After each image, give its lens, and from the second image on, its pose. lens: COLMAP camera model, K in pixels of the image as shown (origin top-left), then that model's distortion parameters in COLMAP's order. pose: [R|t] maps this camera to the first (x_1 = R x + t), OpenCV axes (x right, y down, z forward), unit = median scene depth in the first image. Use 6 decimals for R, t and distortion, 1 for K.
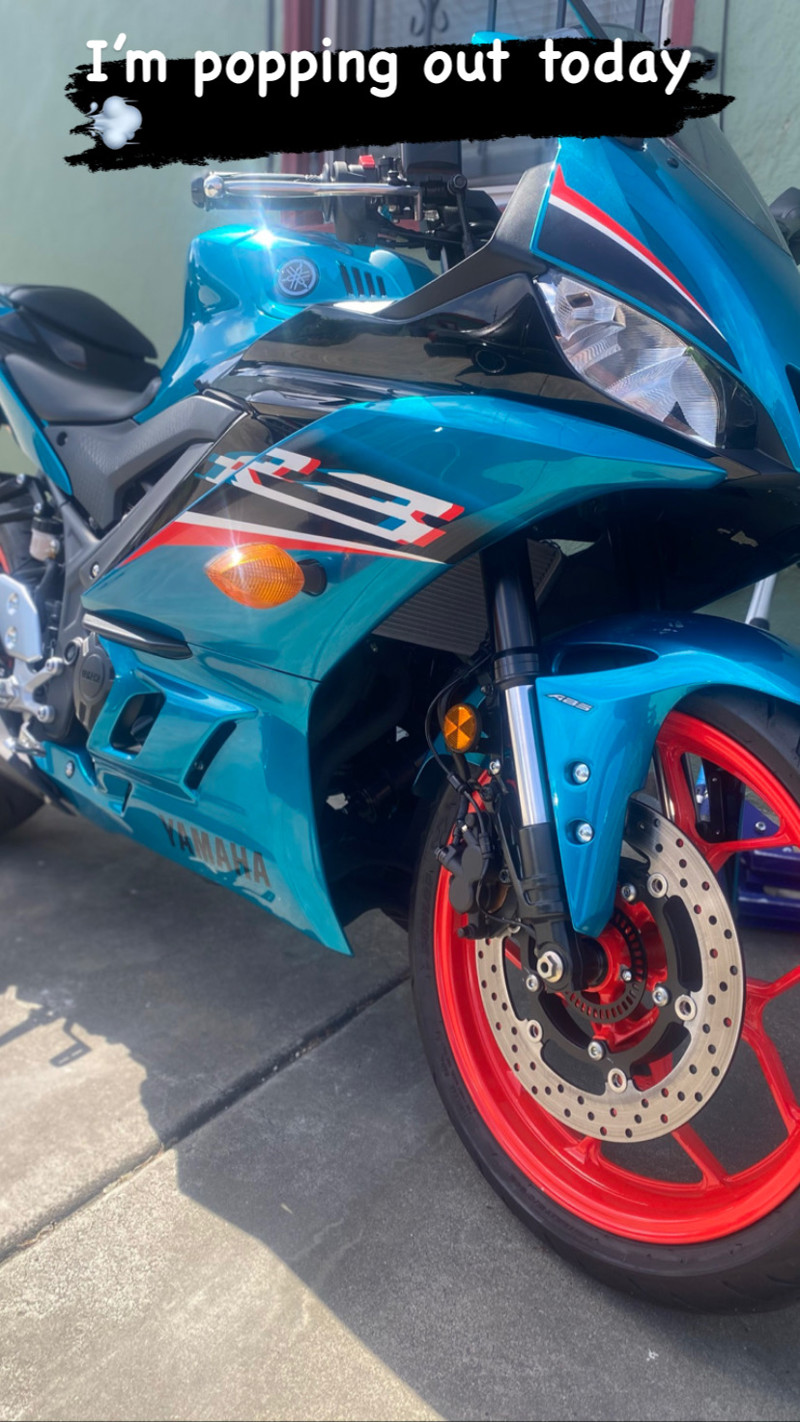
lens RADIAL K [[1072.2, 0, 400.0], [0, 1072.2, 711.0], [0, 0, 1]] dist [0.024454, -0.001549]
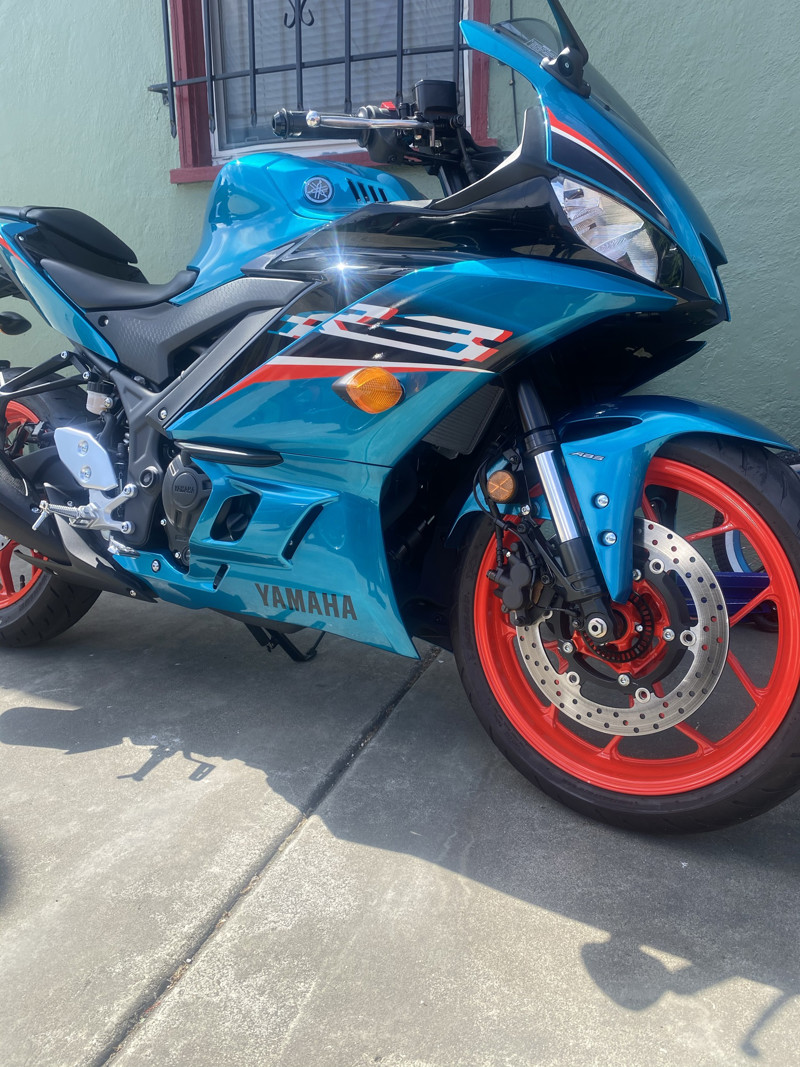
lens RADIAL K [[801.1, 0, 400.0], [0, 801.1, 533.5], [0, 0, 1]] dist [0.027787, 0.001839]
pose [[0.964931, -0.106536, 0.239913, -0.345739], [0.109112, 0.994026, 0.002559, 0.061818], [-0.238752, 0.023708, 0.970791, -0.043665]]
